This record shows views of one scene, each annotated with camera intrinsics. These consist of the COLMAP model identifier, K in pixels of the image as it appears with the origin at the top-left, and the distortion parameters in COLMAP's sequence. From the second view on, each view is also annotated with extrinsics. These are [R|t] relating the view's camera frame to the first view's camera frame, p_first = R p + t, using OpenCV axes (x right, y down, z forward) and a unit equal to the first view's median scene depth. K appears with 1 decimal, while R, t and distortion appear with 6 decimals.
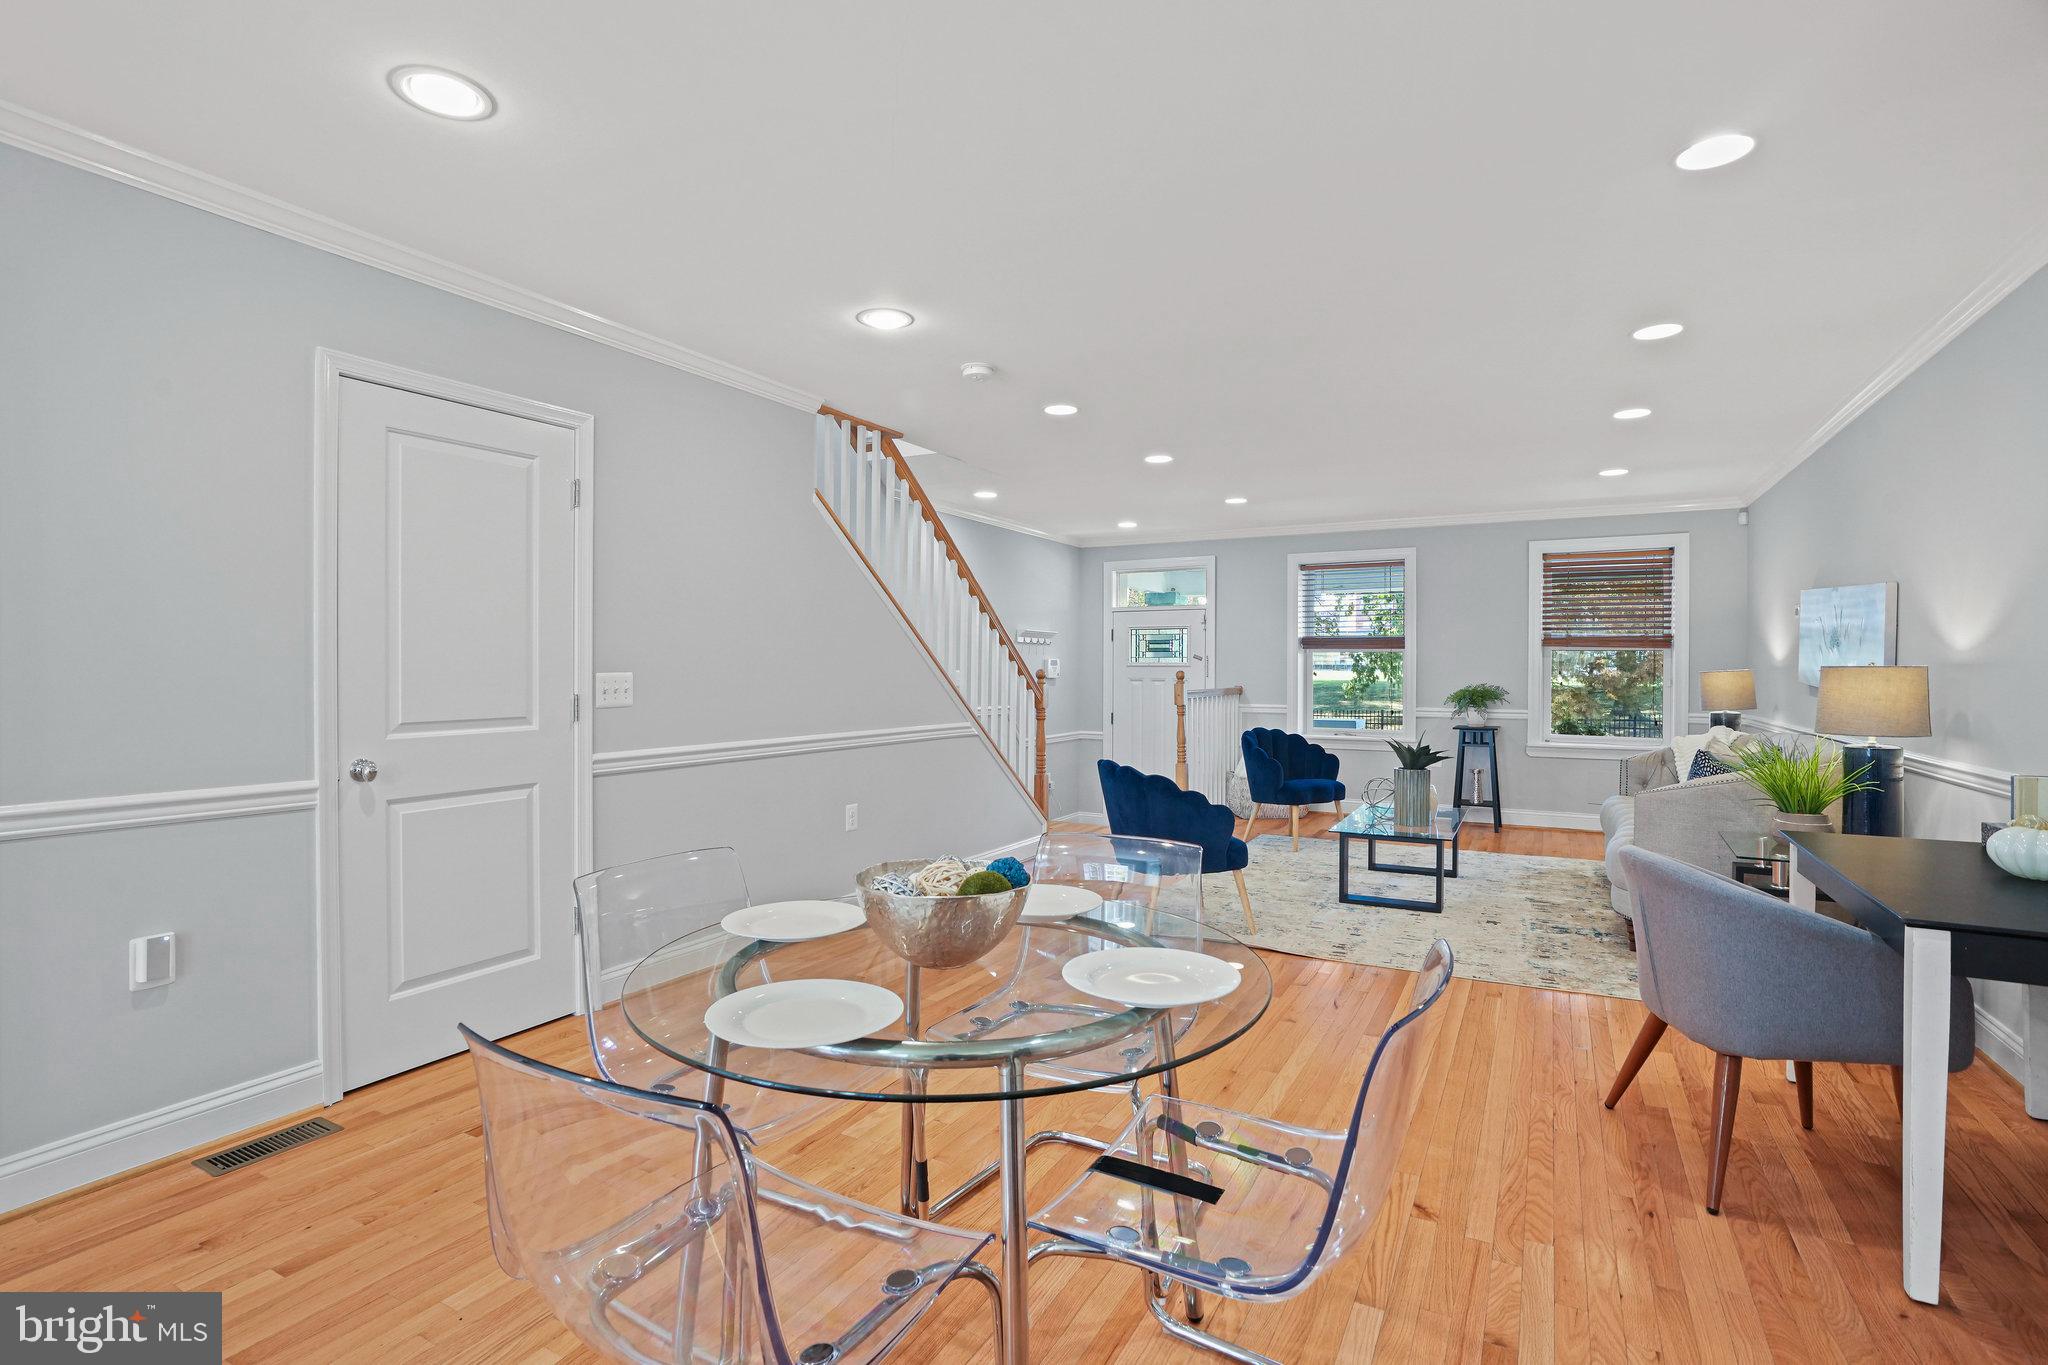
lens RADIAL K [[990.6, 0, 1009.7], [0, 990.6, 682.2], [0, 0, 1]] dist [-0.031191, 0.006706]
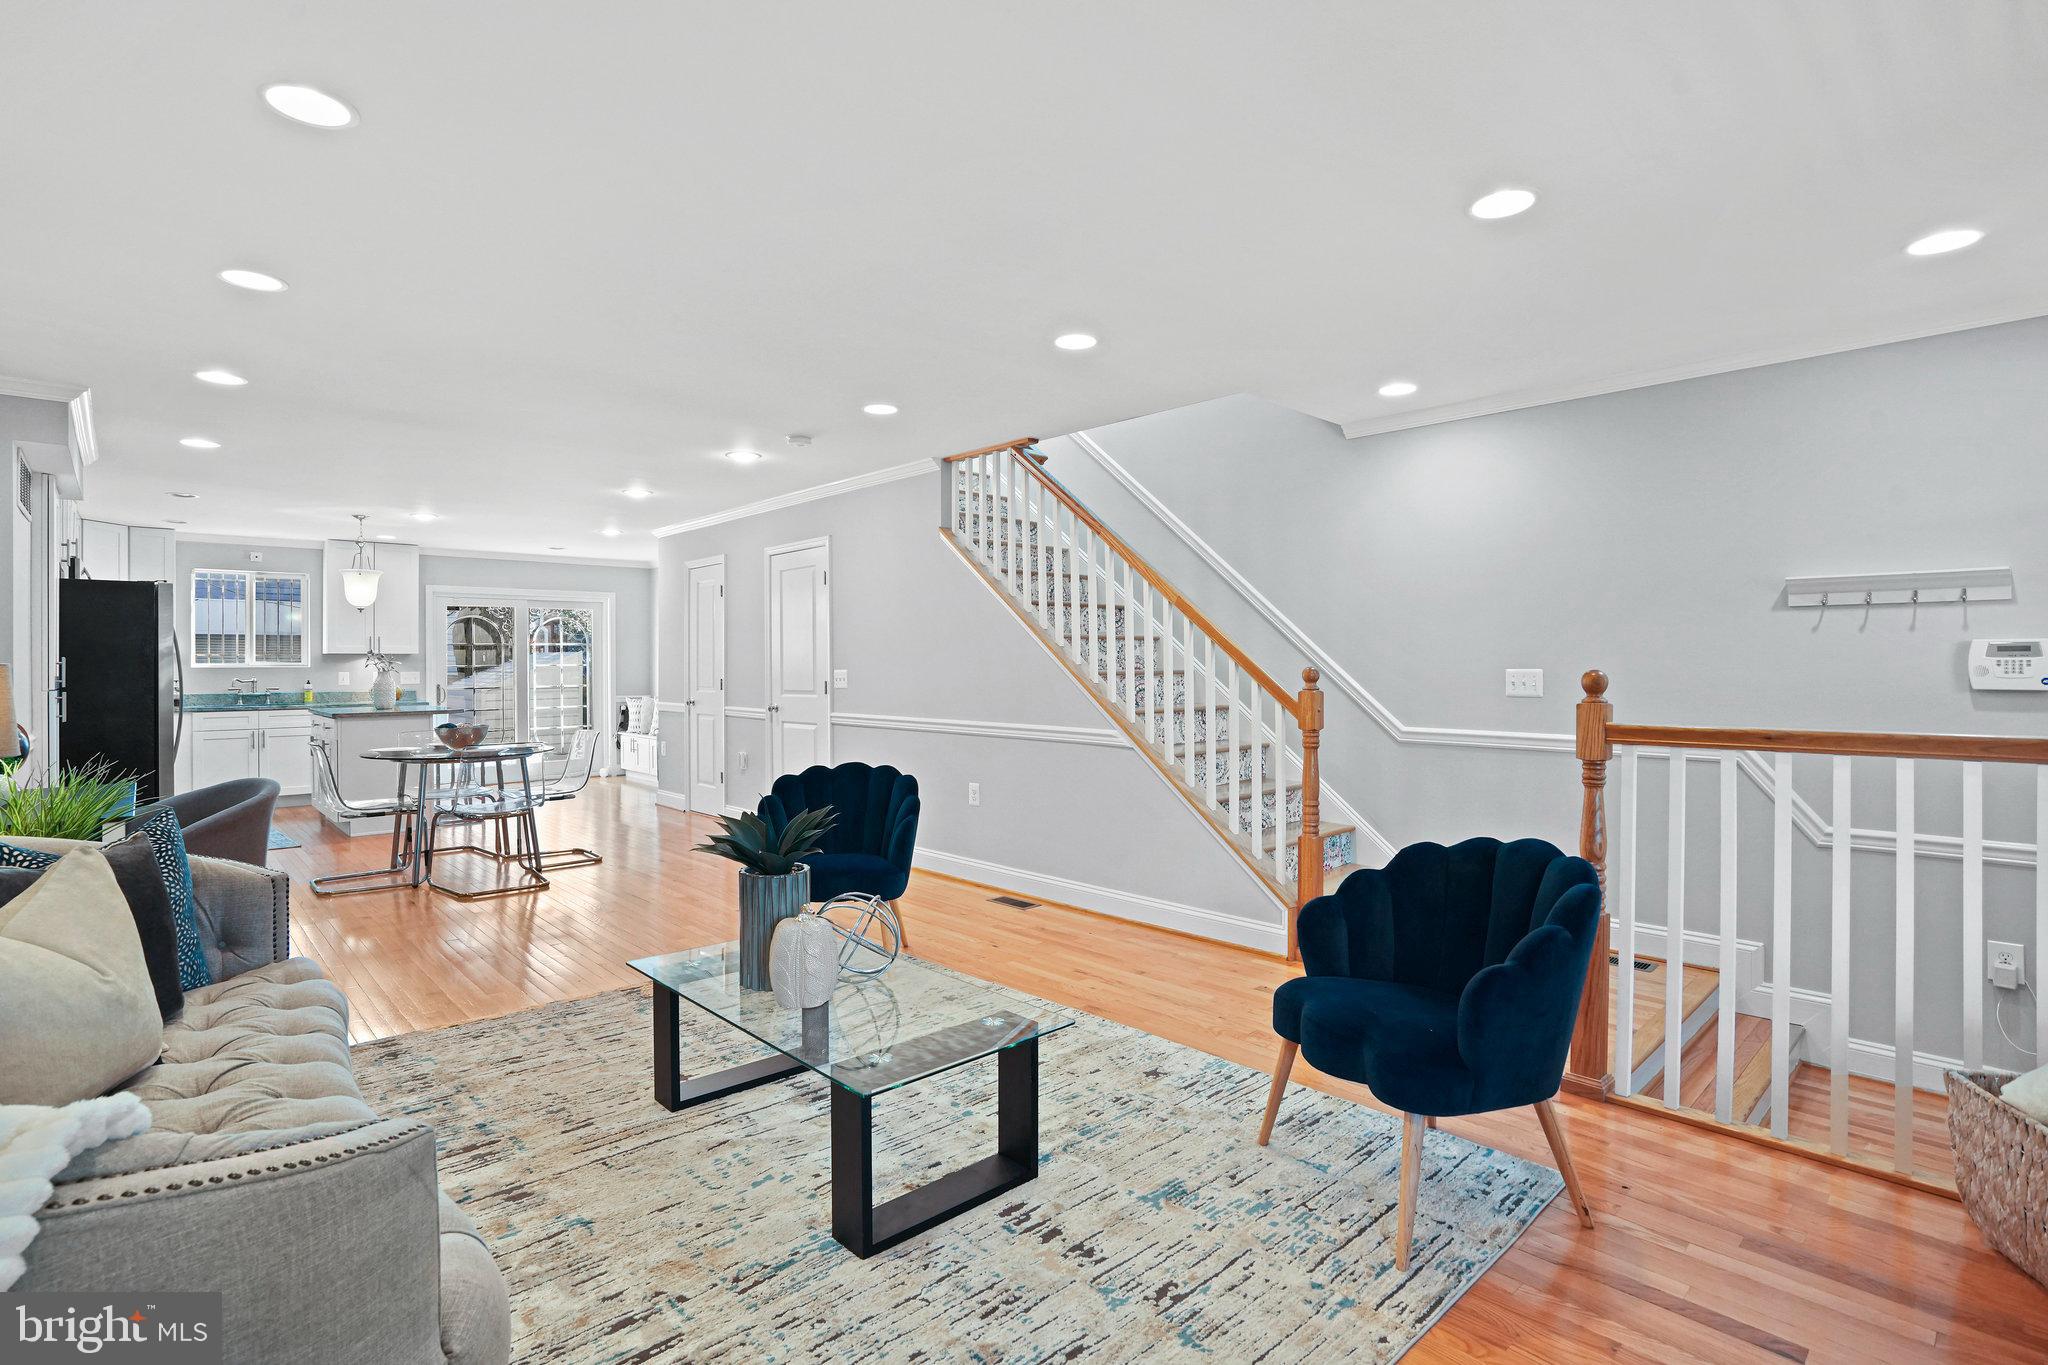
lens RADIAL K [[990.6, 0, 1022.1], [0, 990.6, 676.7], [0, 0, 1]] dist [-0.031191, 0.006706]
pose [[-0.313419, 0.006704, -0.949591, 0.860689], [-0.011018, 0.999882, 0.010695, -0.014227], [0.949551, 0.013814, -0.313308, 1.305782]]
